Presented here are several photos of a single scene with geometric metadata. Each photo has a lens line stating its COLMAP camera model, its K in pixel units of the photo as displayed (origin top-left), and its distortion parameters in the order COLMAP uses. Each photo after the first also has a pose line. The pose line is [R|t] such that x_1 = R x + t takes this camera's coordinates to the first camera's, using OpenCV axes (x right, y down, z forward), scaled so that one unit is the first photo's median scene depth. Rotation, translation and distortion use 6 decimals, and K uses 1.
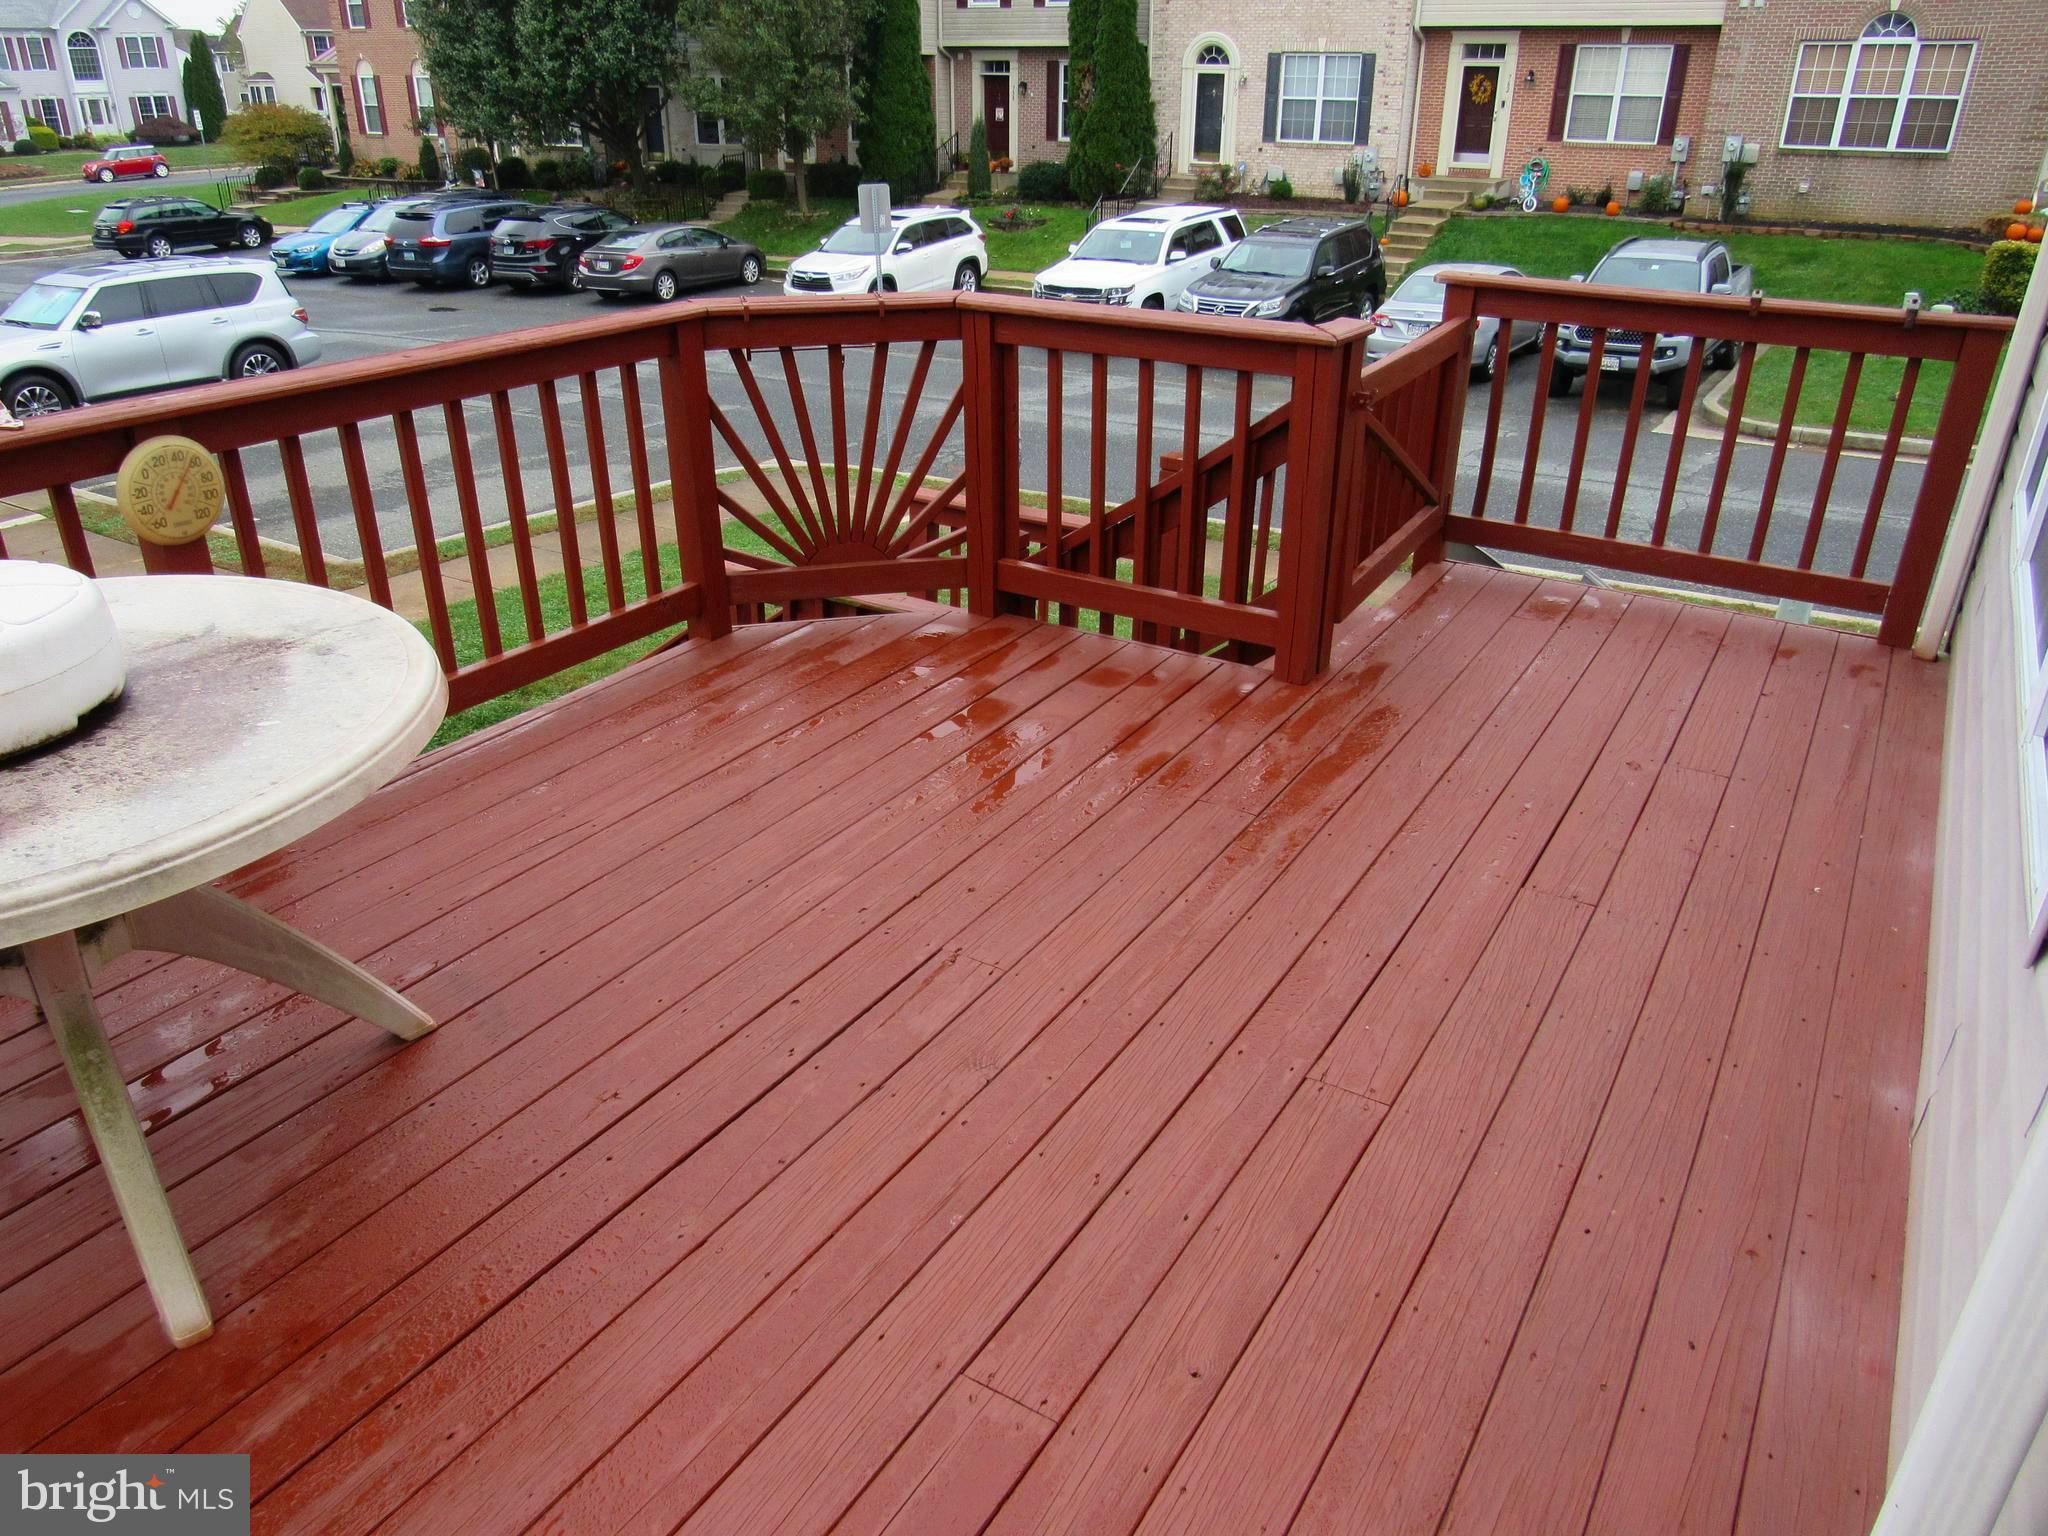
lens RADIAL K [[1475.5, 0, 1024.0], [0, 1475.5, 768.0], [0, 0, 1]] dist [-0.030208, 0.003189]
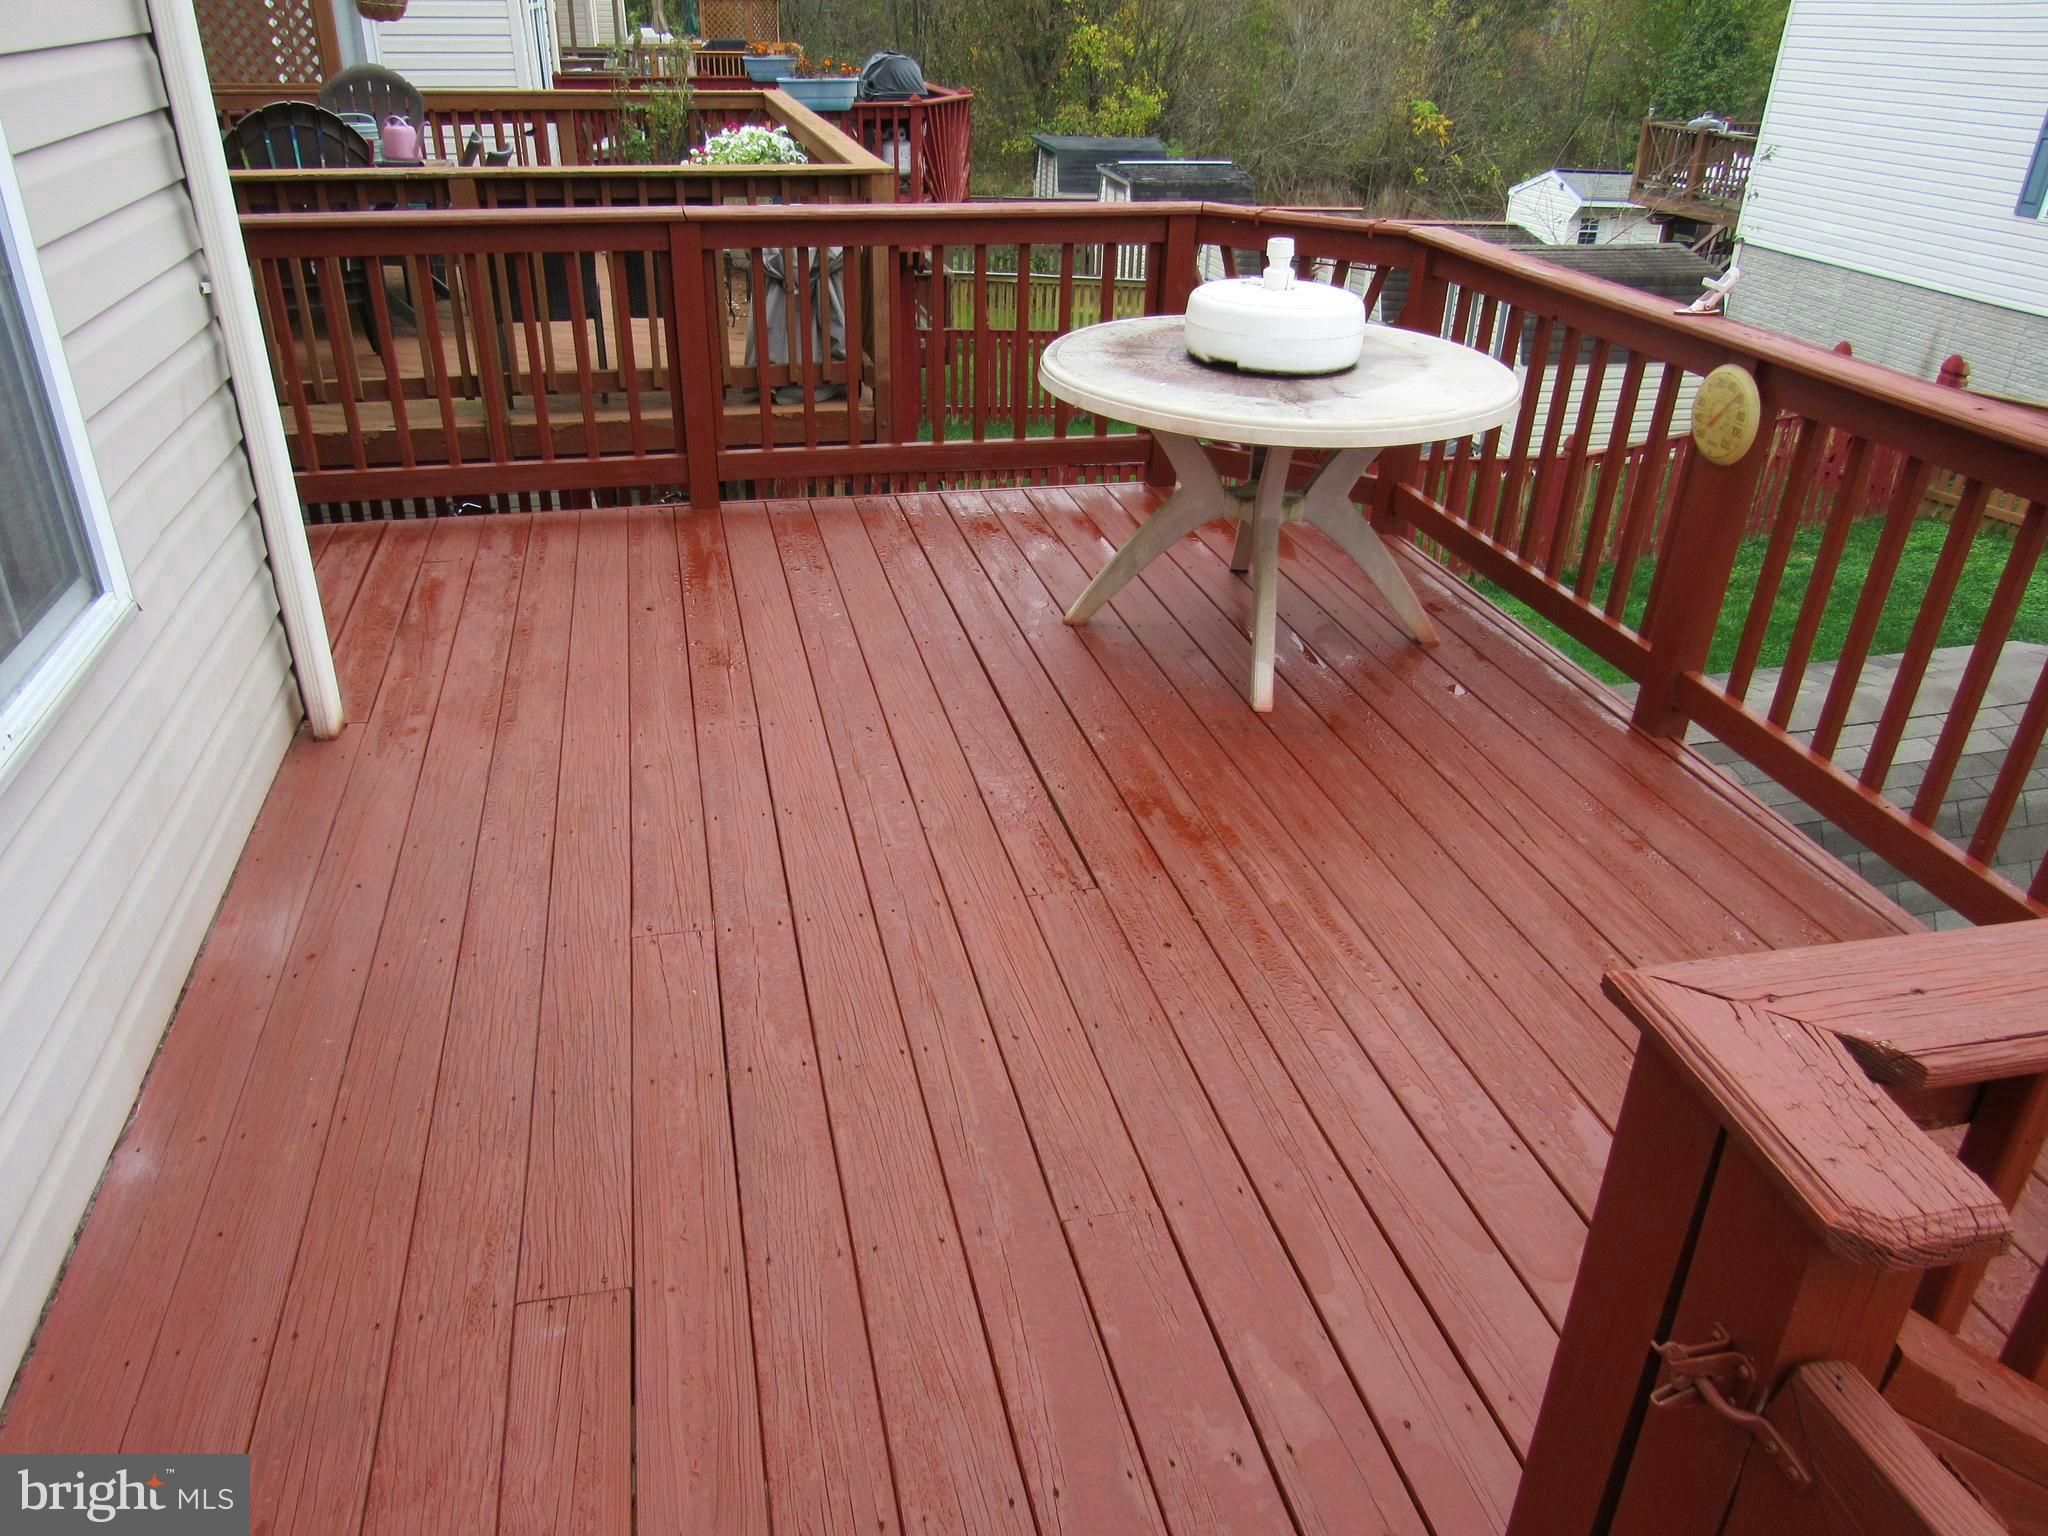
lens RADIAL K [[1475.5, 0, 1024.0], [0, 1475.5, 768.0], [0, 0, 1]] dist [-0.030208, 0.003189]
pose [[-0.714912, 0.301539, -0.630853, 0.705071], [-0.327418, 0.652830, 0.683089, -0.718936], [0.617818, 0.694901, -0.367987, 1.510672]]
